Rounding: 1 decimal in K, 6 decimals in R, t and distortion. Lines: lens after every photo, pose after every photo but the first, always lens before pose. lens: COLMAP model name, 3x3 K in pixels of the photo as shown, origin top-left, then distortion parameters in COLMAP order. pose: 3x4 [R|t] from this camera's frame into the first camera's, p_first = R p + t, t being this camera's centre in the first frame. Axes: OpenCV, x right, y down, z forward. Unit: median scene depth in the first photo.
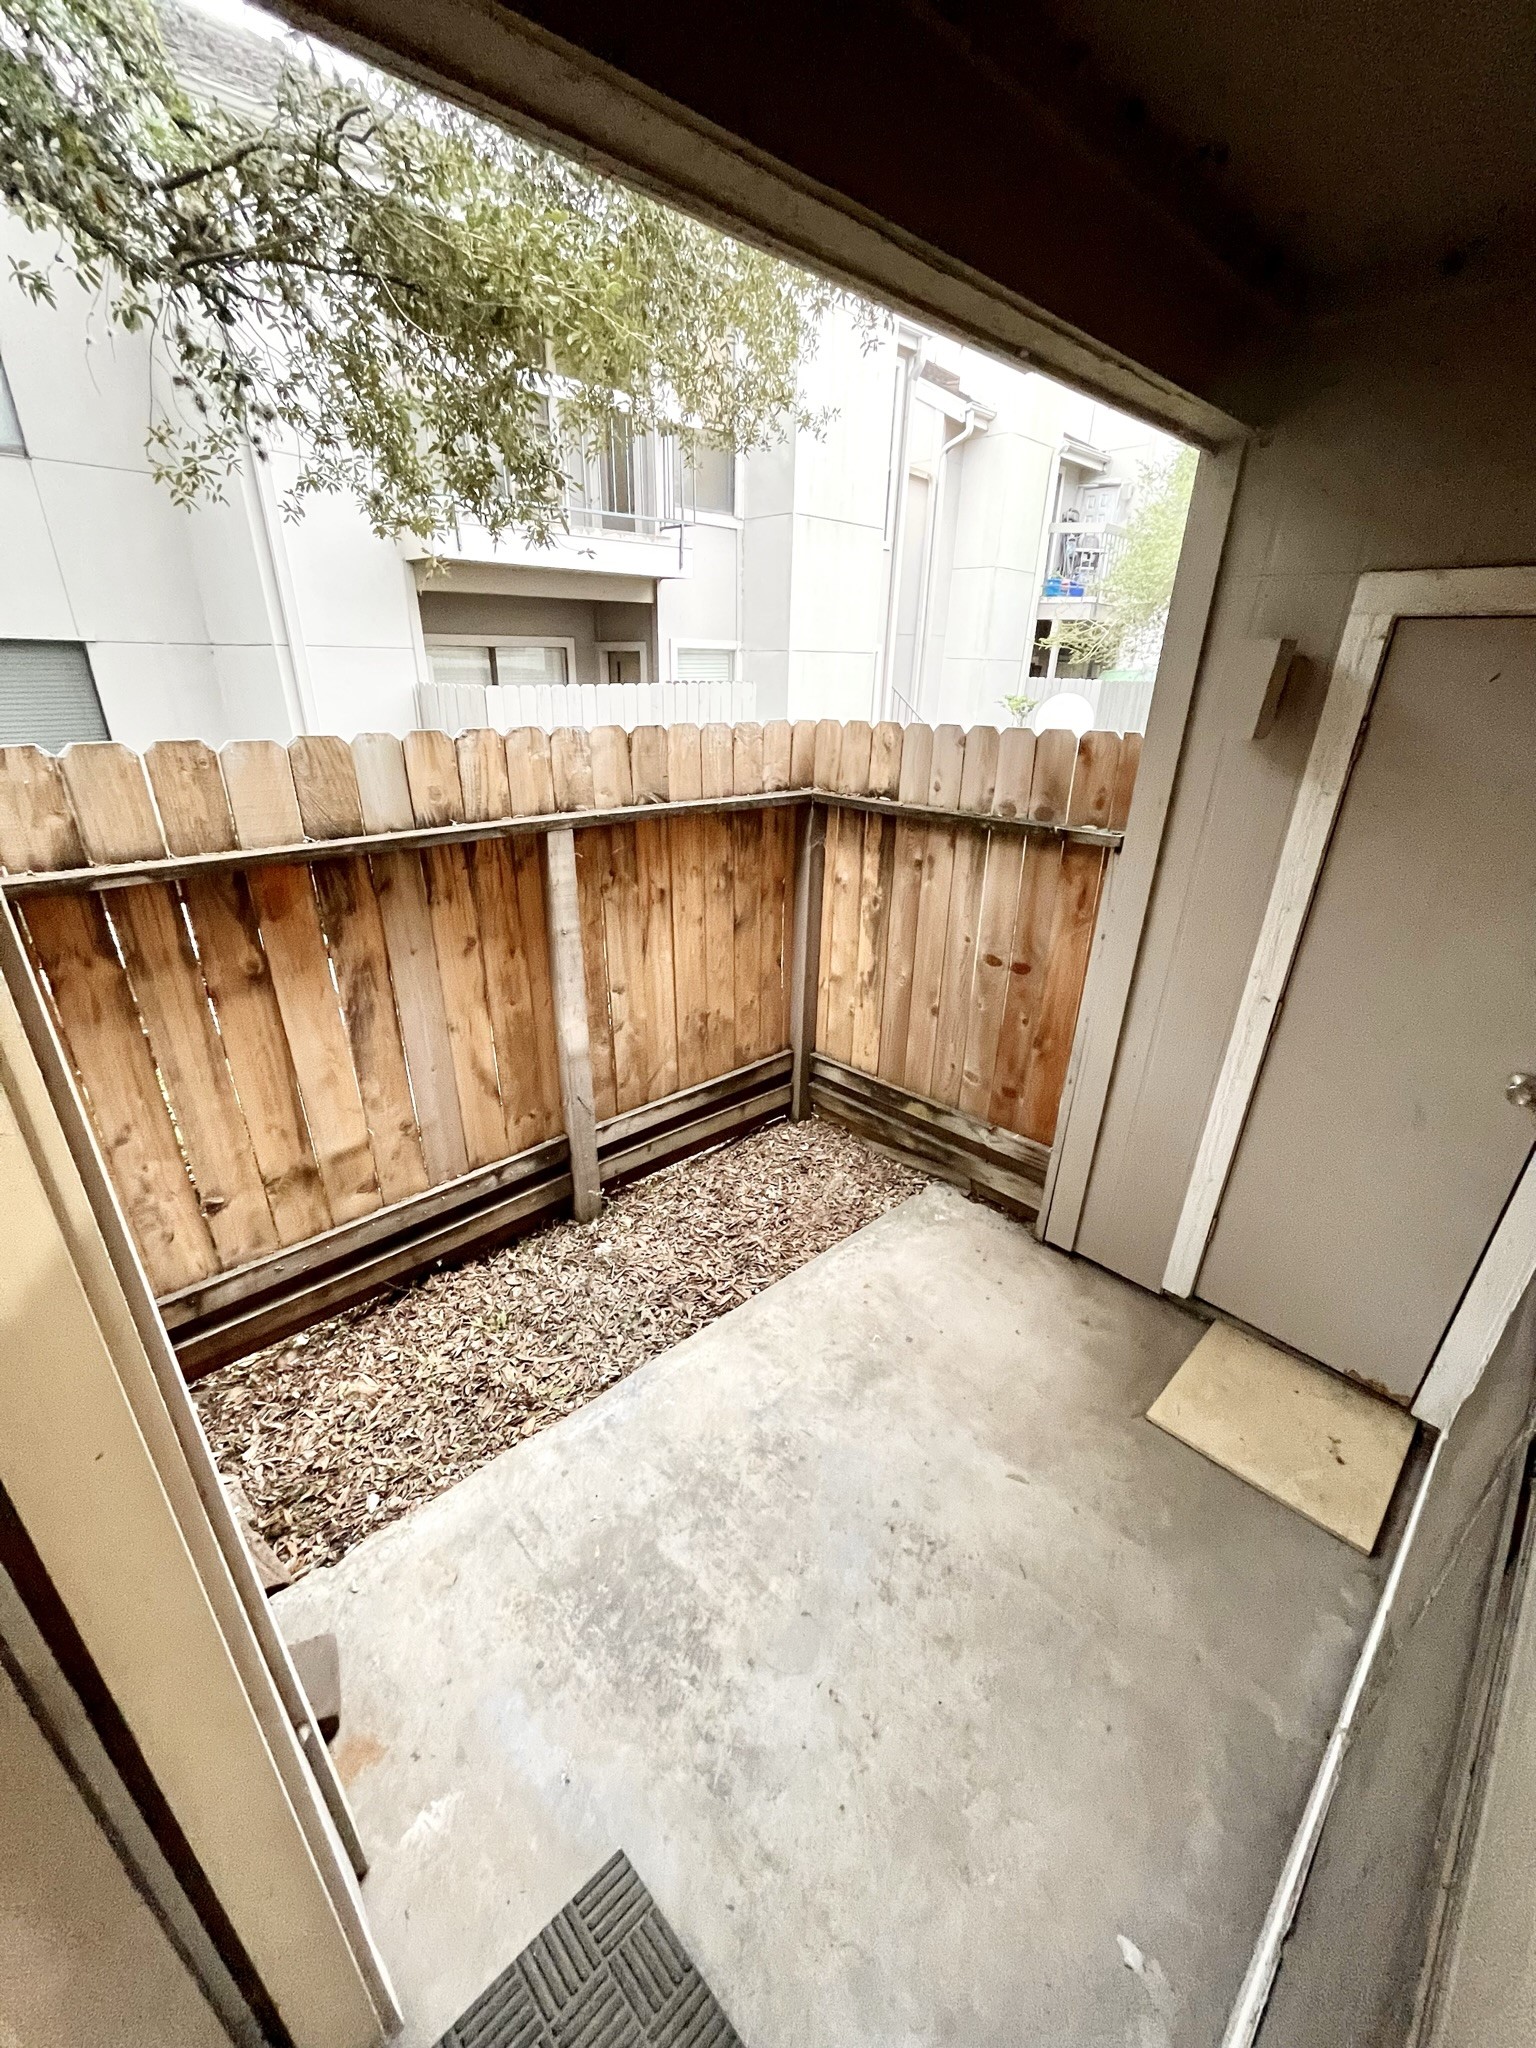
lens RADIAL K [[825.1, 0, 770.8], [0, 825.1, 1029.2], [0, 0, 1]] dist [-0.003091, -0.000127]
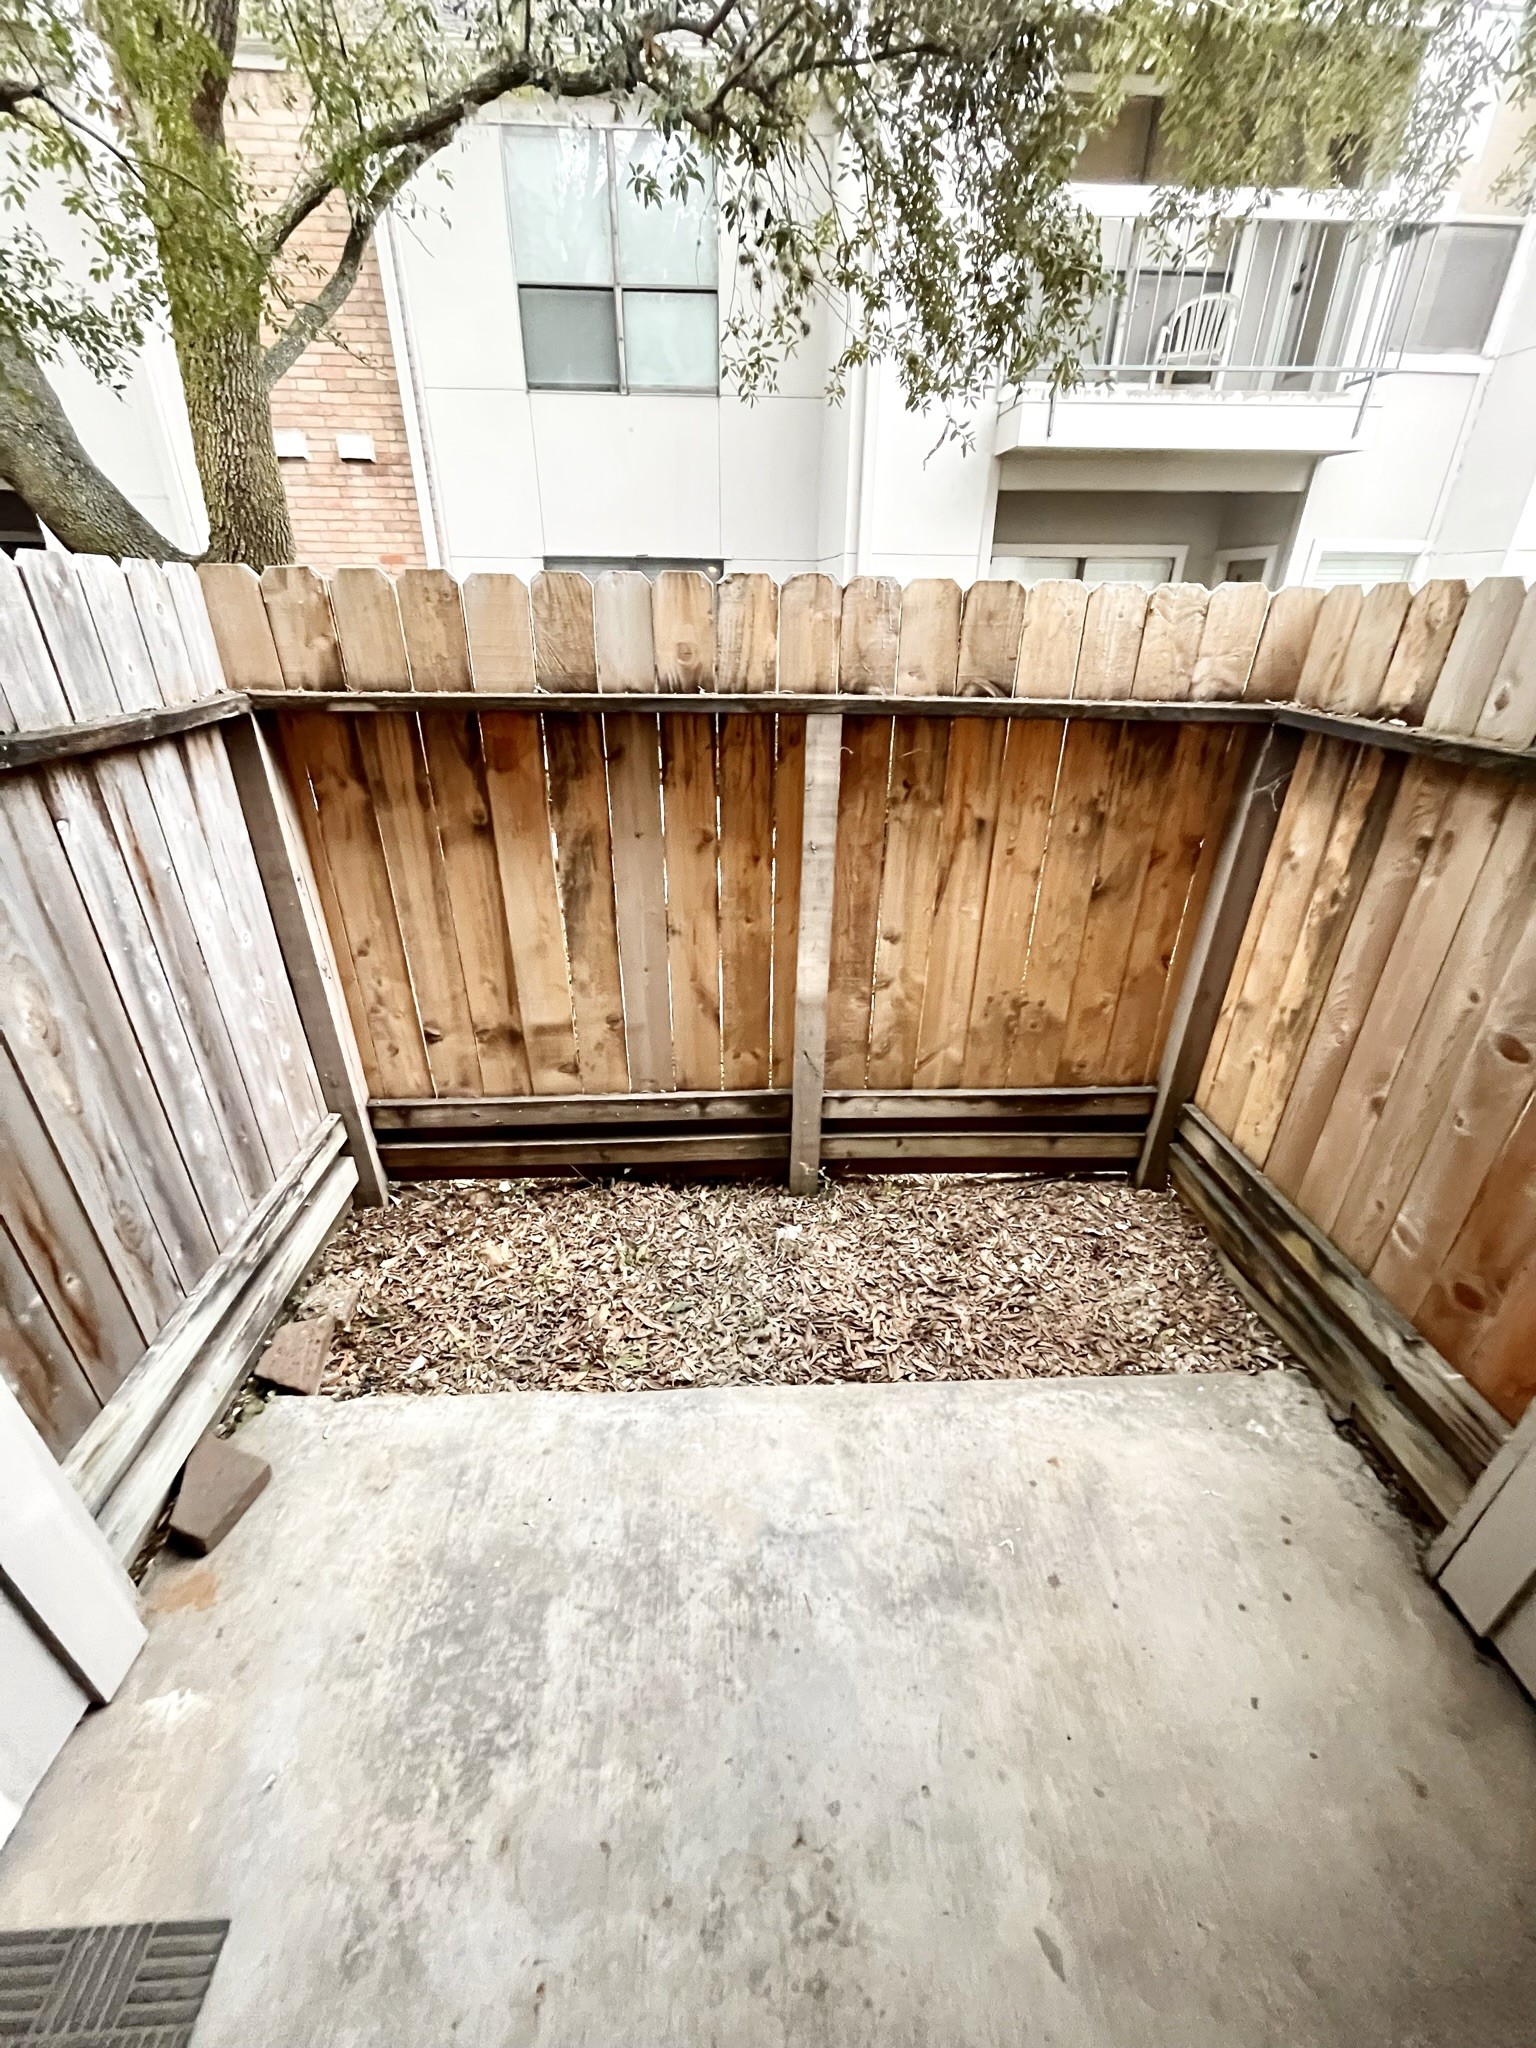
lens RADIAL K [[825.1, 0, 770.8], [0, 825.1, 1029.2], [0, 0, 1]] dist [-0.003091, -0.000127]
pose [[0.758338, 0.294609, -0.581489, 0.212119], [-0.261349, 0.954620, 0.142821, -0.047194], [0.597177, 0.043665, 0.800920, 0.308890]]
